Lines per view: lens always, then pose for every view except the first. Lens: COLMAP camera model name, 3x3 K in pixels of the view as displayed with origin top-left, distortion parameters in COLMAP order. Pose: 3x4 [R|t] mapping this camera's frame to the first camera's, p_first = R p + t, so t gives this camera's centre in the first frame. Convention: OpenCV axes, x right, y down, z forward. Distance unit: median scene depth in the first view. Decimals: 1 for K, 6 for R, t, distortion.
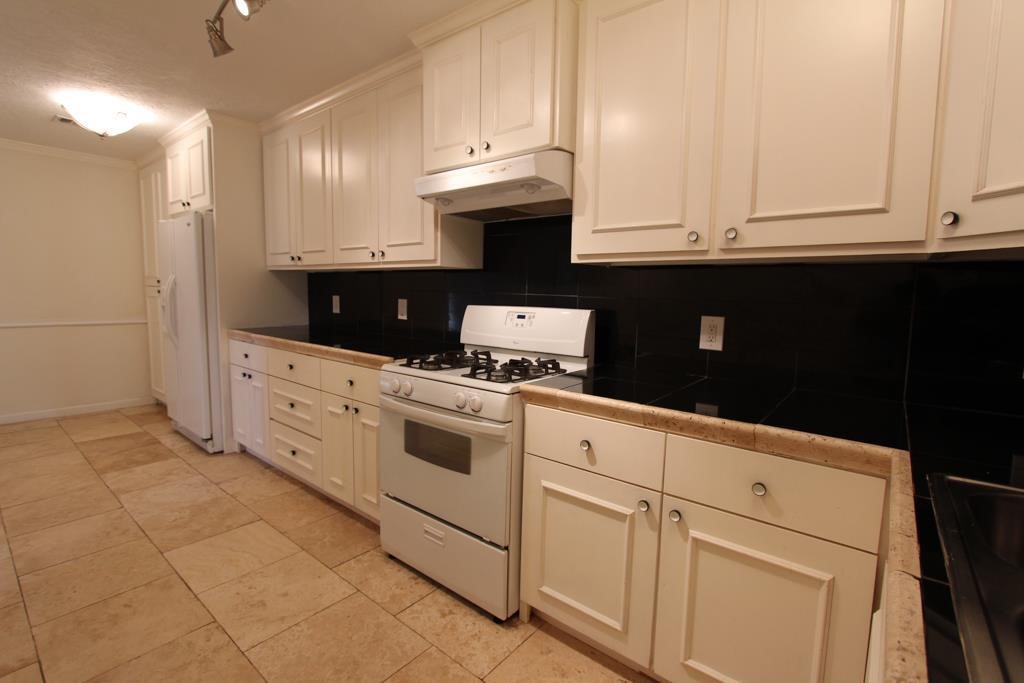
lens RADIAL K [[470.3, 0, 508.0], [0, 470.3, 343.6], [0, 0, 1]] dist [-0.024923, 0.005991]
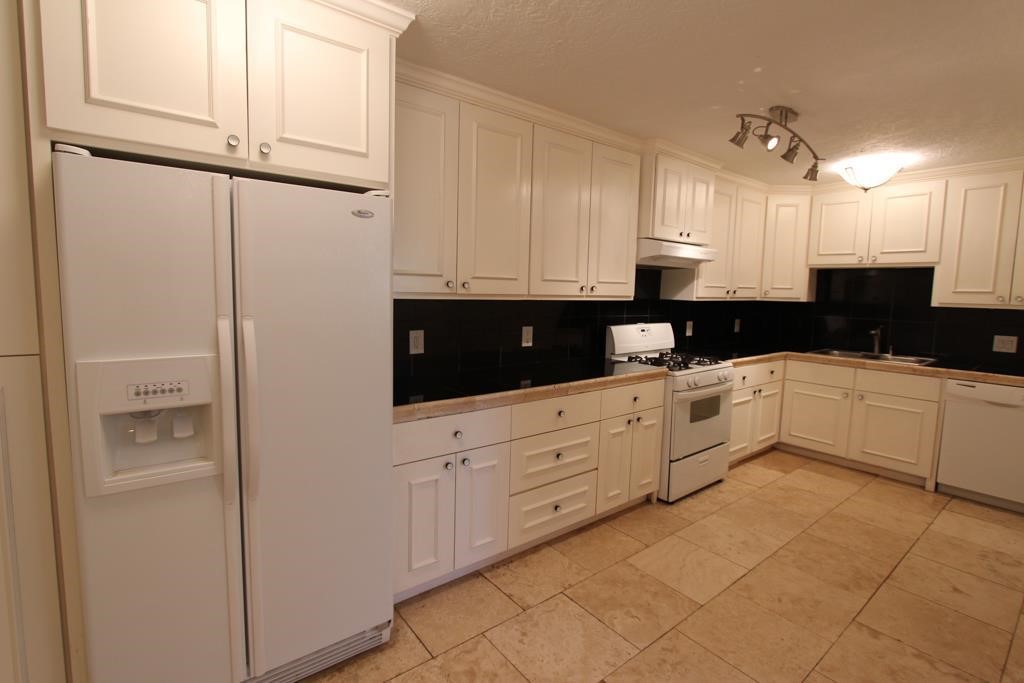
lens RADIAL K [[470.3, 0, 508.0], [0, 470.3, 343.6], [0, 0, 1]] dist [-0.024923, 0.005991]
pose [[0.226936, -0.127282, 0.965557, -1.534526], [0.094983, 0.989589, 0.108126, -0.216347], [-0.969267, 0.067174, 0.236663, 1.005329]]
